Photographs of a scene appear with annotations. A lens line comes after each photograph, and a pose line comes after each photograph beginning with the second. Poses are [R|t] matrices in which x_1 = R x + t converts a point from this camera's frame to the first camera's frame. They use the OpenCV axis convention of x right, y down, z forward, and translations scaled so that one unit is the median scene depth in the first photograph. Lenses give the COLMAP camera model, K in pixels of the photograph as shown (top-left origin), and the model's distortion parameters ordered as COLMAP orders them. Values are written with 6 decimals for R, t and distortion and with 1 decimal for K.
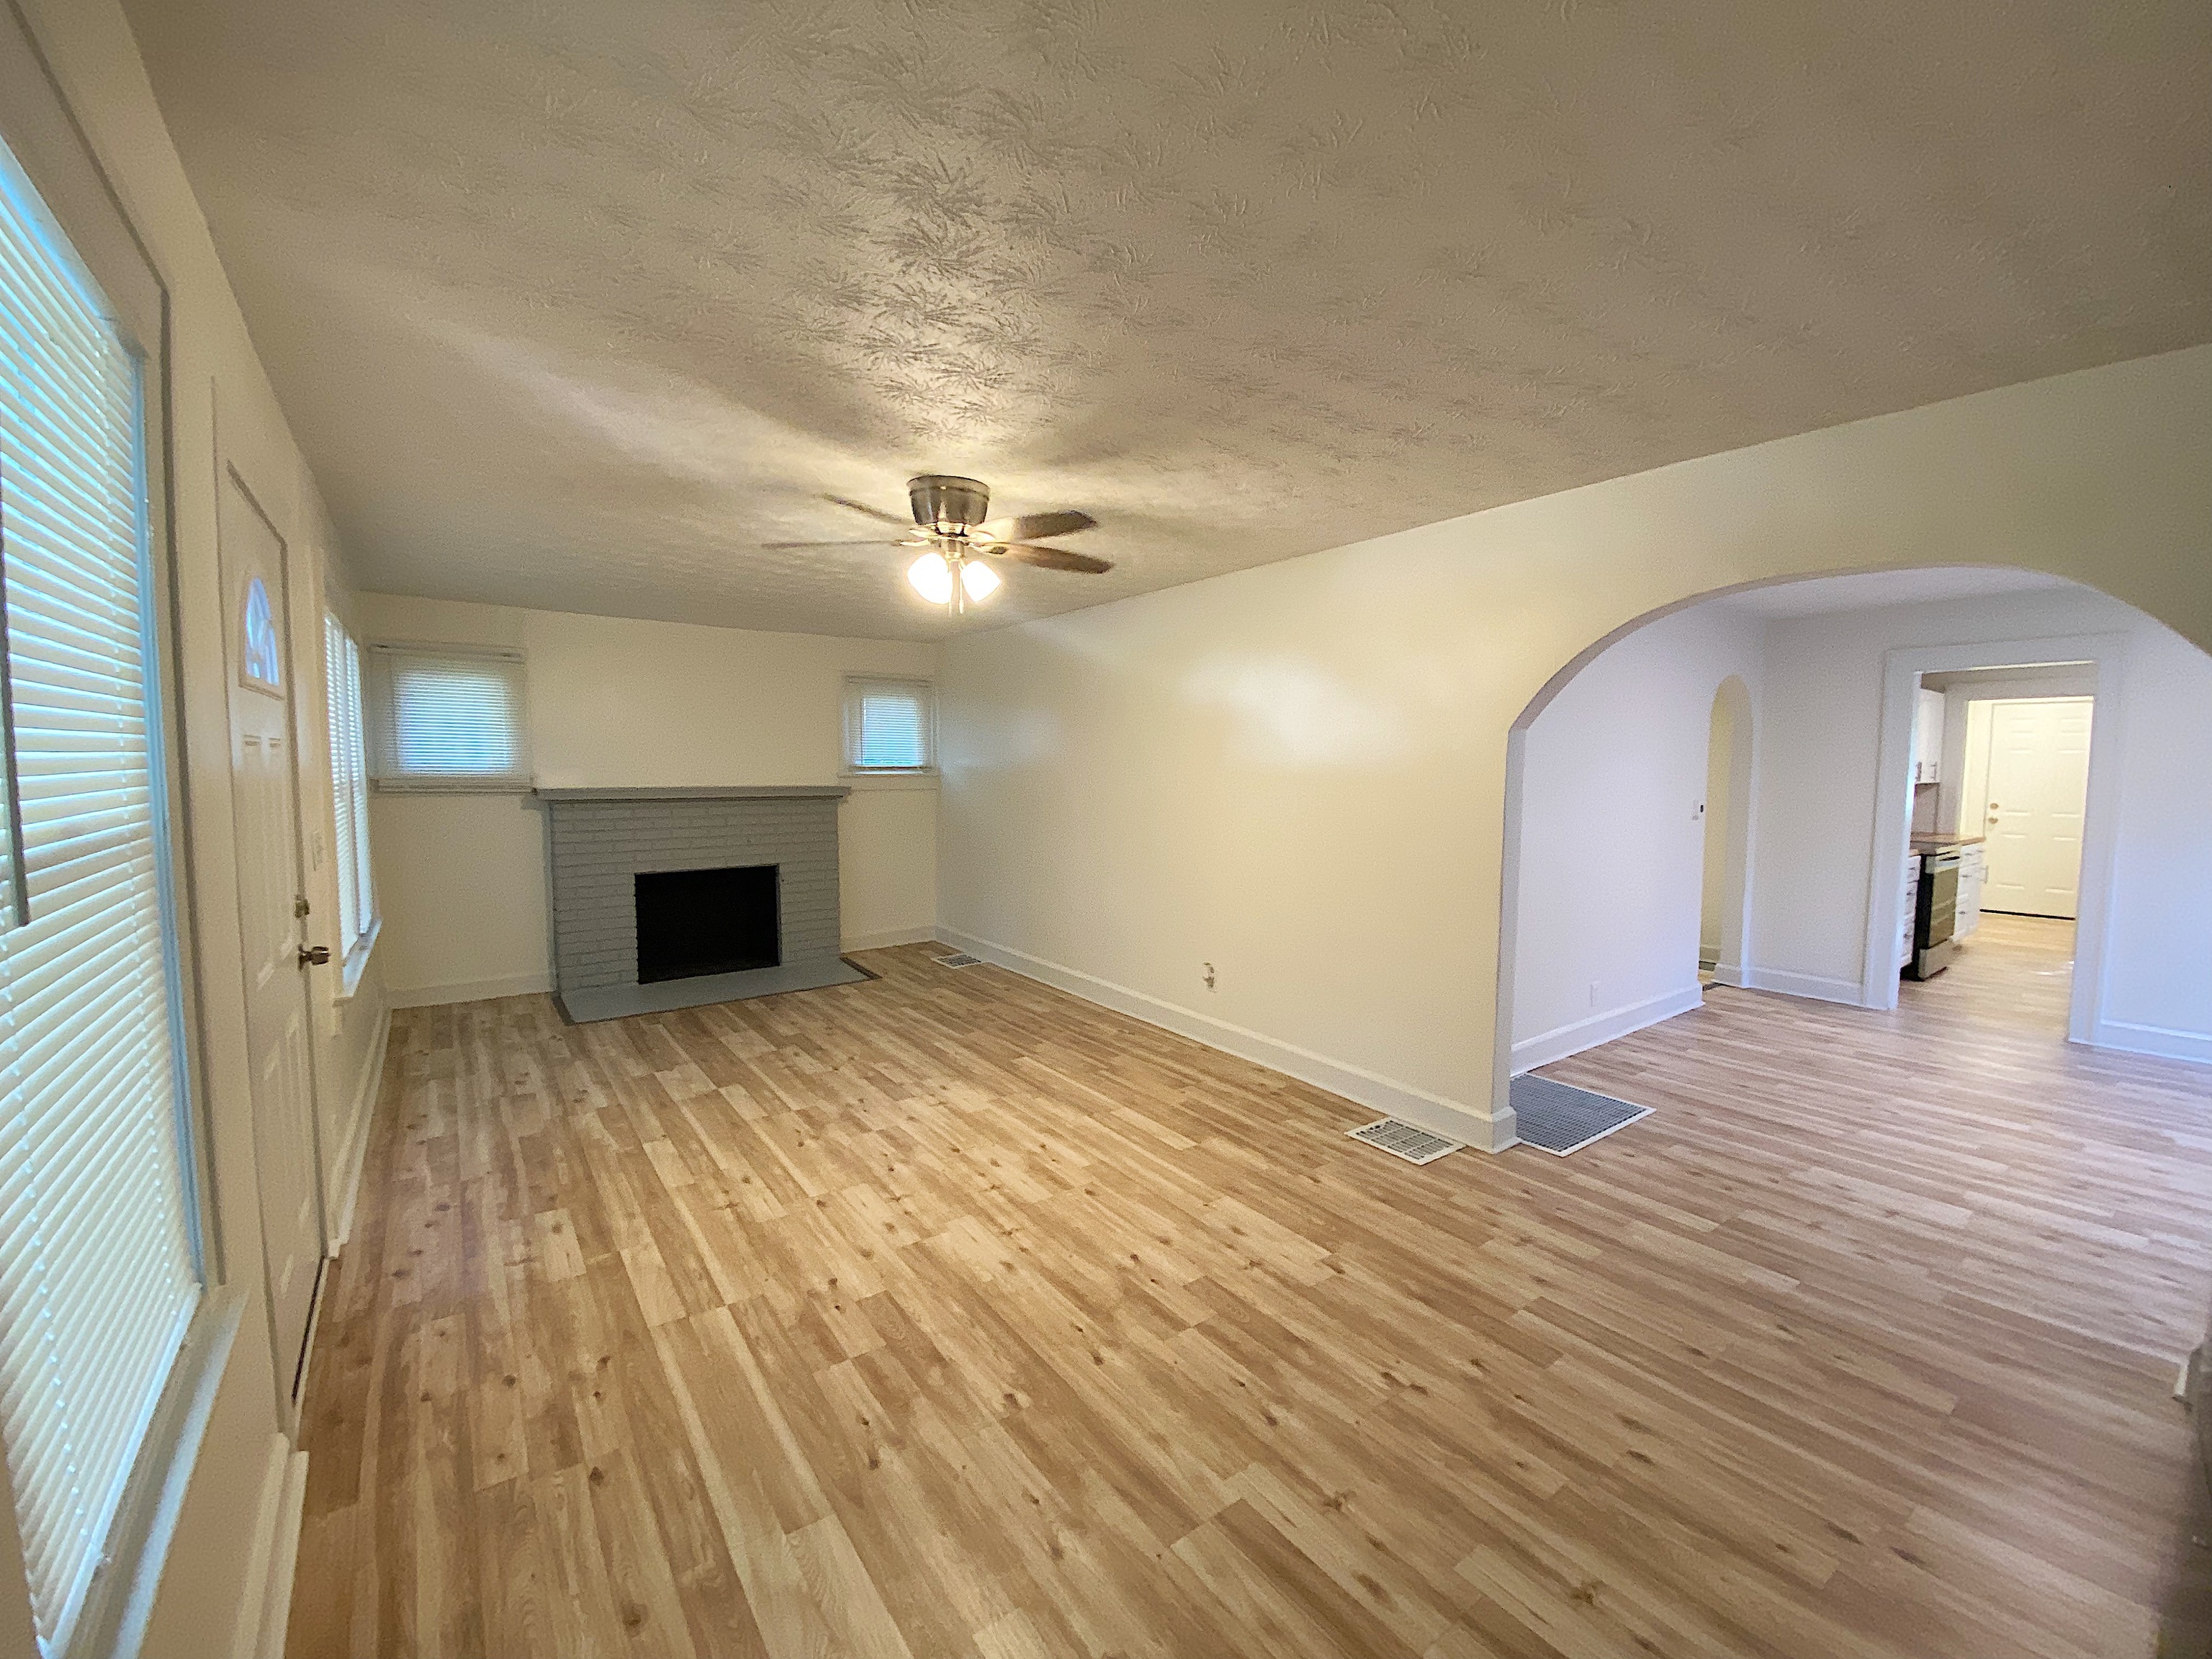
lens RADIAL K [[887.1, 0, 1101.0], [0, 887.1, 831.9], [0, 0, 1]] dist [0.044828, -0.033267]
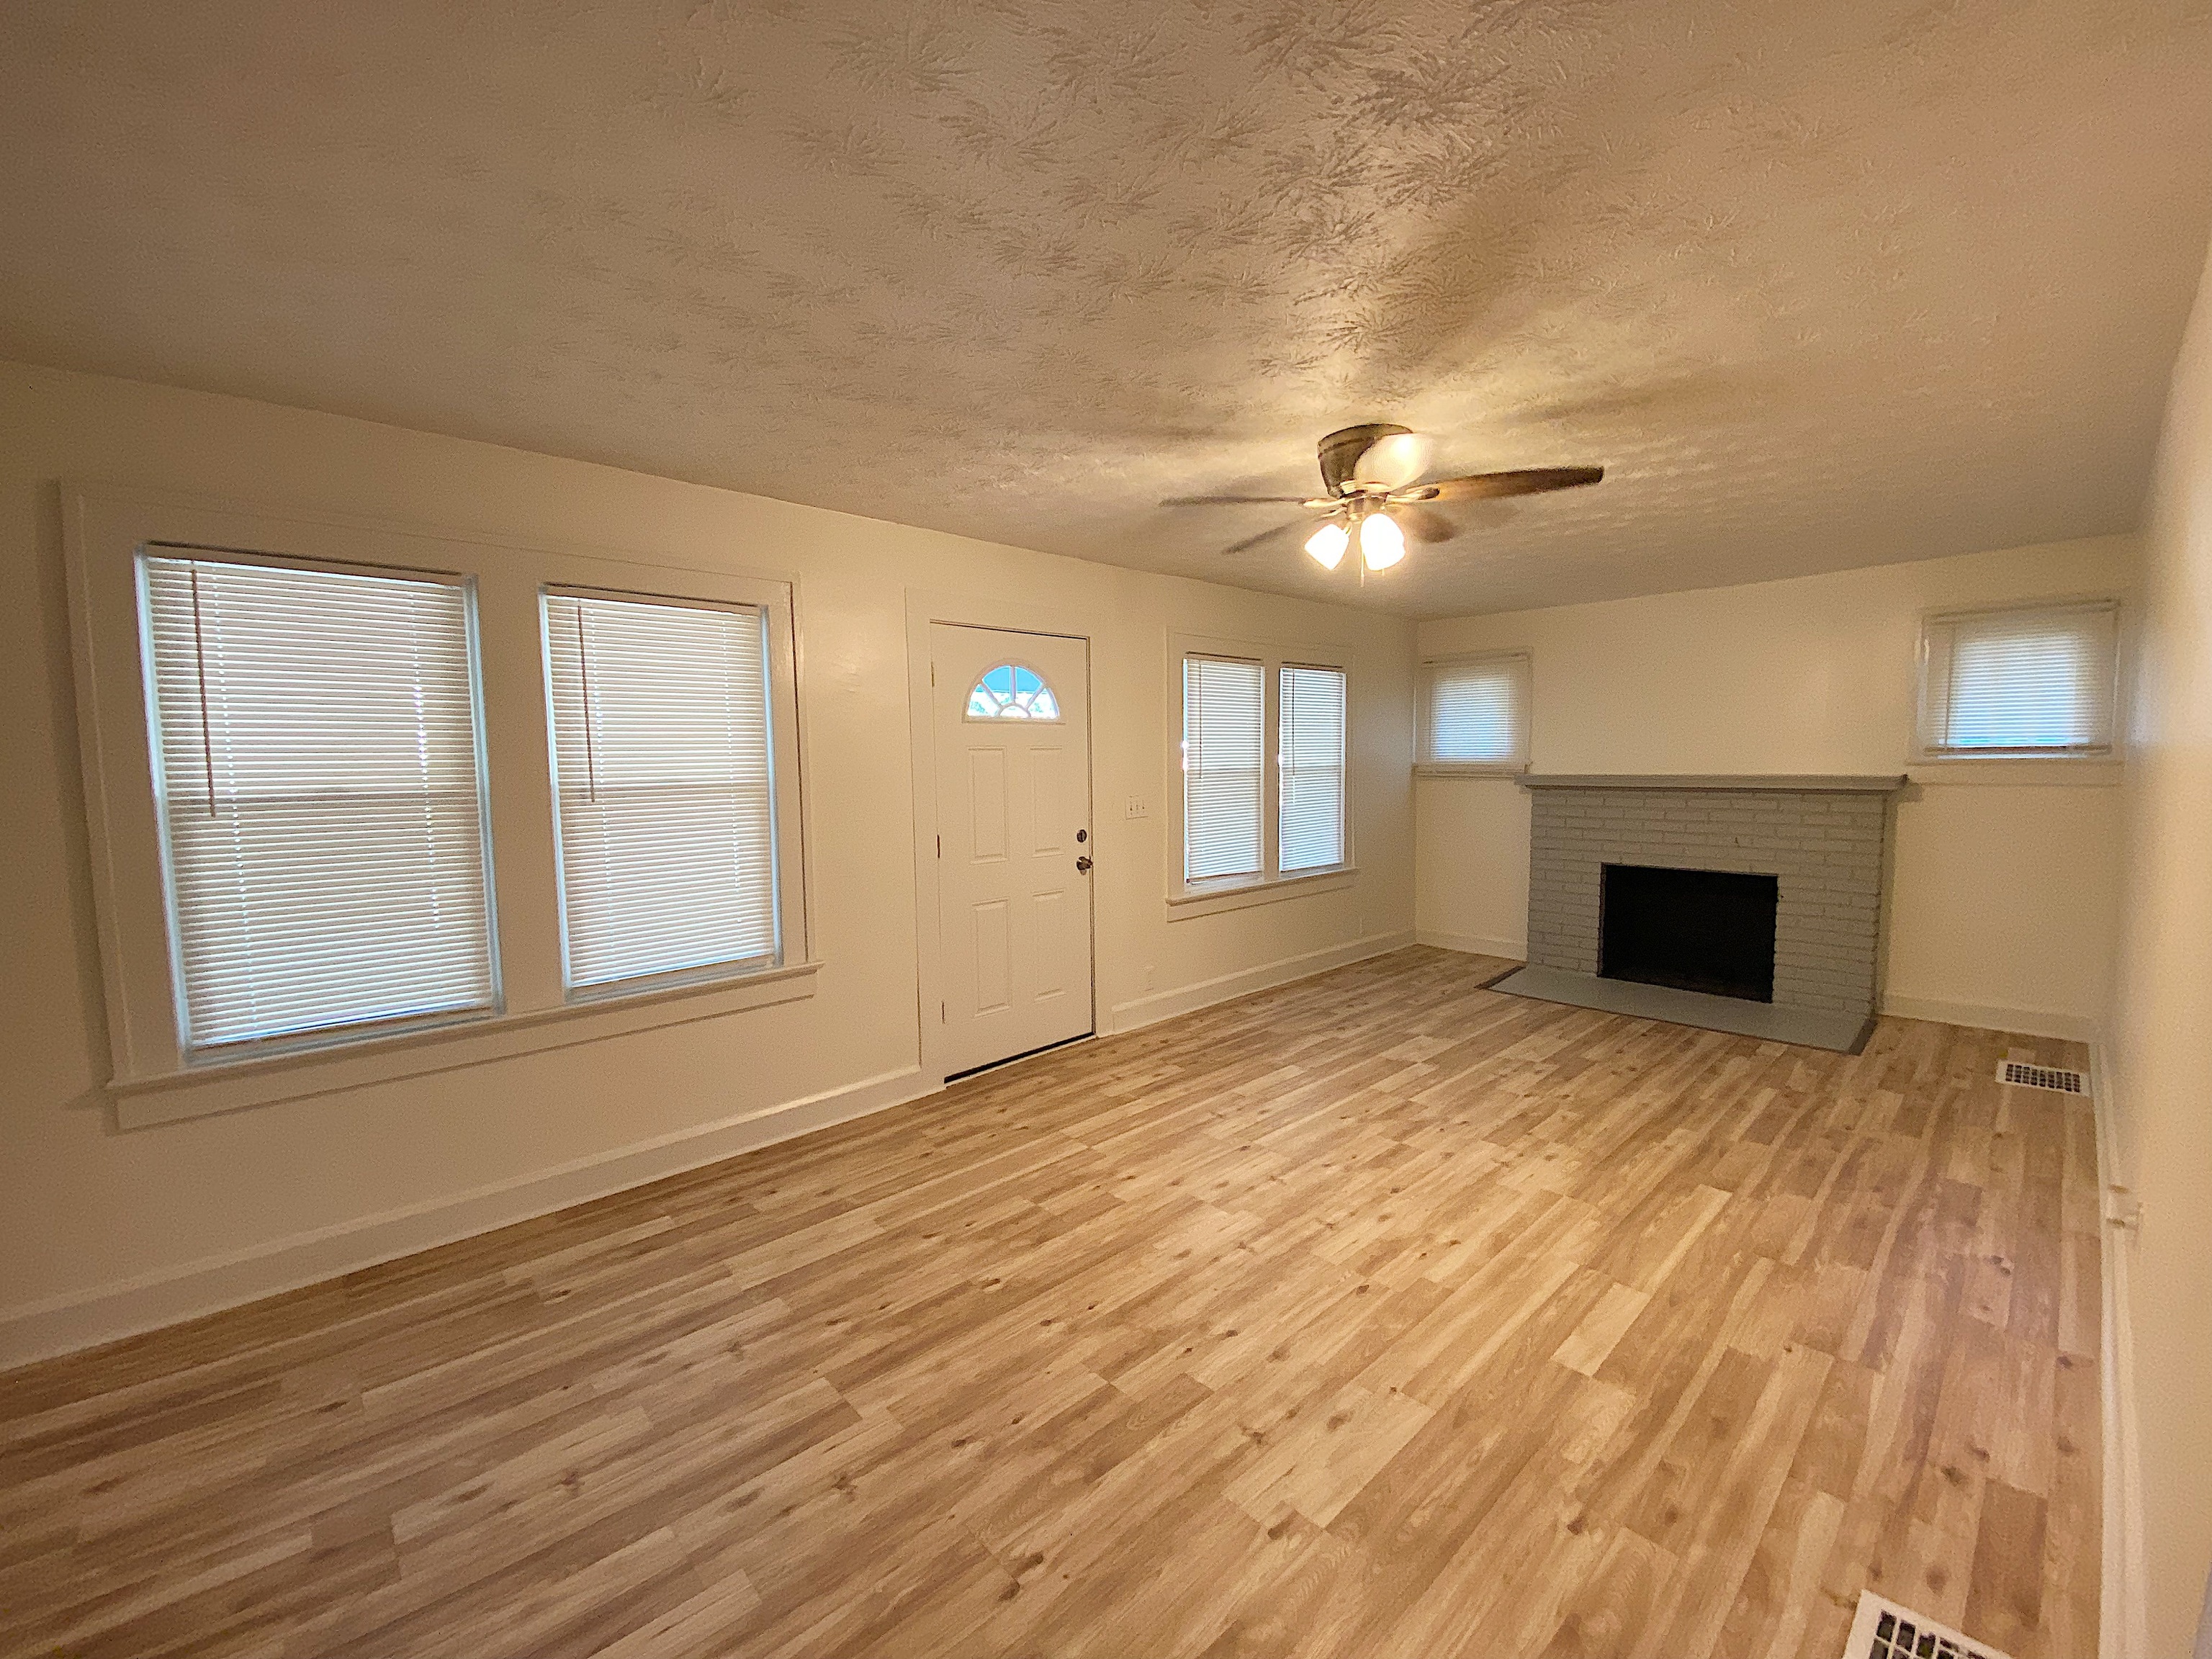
lens RADIAL K [[887.1, 0, 1101.0], [0, 887.1, 831.9], [0, 0, 1]] dist [0.044828, -0.033267]
pose [[0.132875, 0.079875, -0.987909, 0.599185], [-0.064240, 0.995346, 0.071836, -0.036633], [0.989049, 0.053918, 0.137388, 0.535892]]
